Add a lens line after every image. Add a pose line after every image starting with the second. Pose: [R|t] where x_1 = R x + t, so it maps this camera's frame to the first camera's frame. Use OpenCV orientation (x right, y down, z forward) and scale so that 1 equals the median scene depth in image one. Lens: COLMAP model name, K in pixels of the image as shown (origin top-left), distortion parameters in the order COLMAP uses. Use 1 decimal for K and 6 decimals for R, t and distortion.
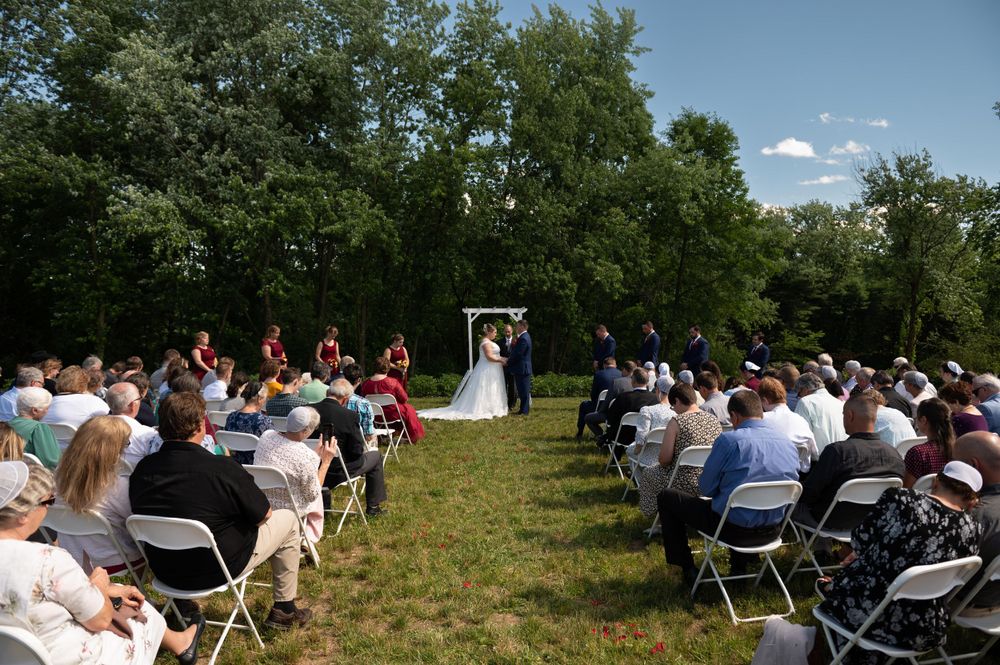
lens RADIAL K [[687.7, 0, 500.0], [0, 687.7, 332.5], [0, 0, 1]] dist [0.002868, -0.000060]
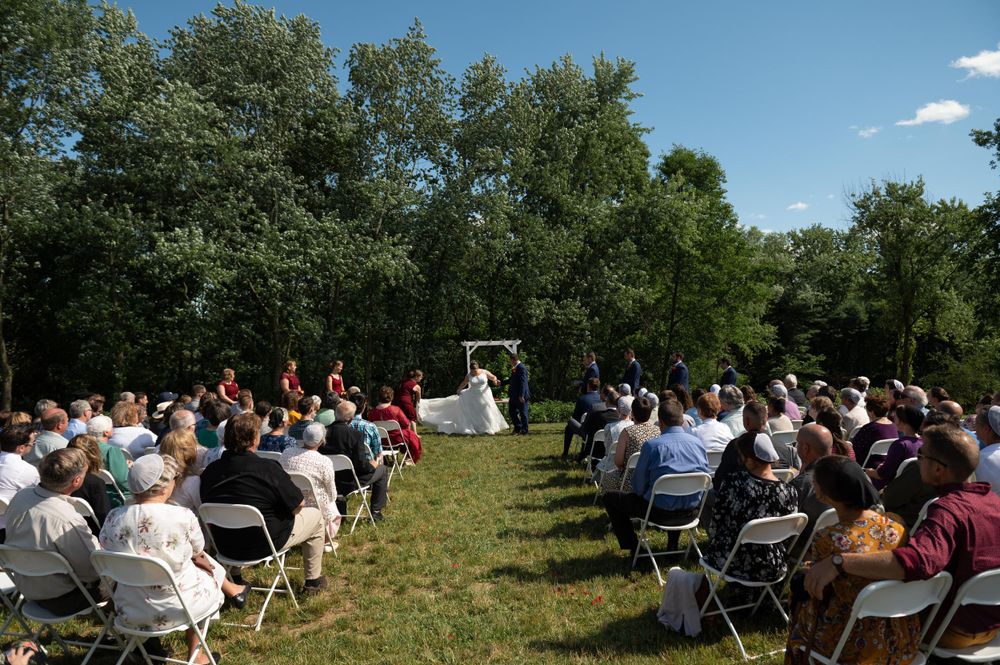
lens RADIAL K [[678.9, 0, 500.0], [0, 678.9, 332.5], [0, 0, 1]] dist [-0.003859, -0.000154]
pose [[0.999735, -0.022435, -0.005155, 0.021500], [0.022182, 0.998746, -0.044883, -0.000068], [0.006156, 0.044756, 0.998979, -0.112730]]
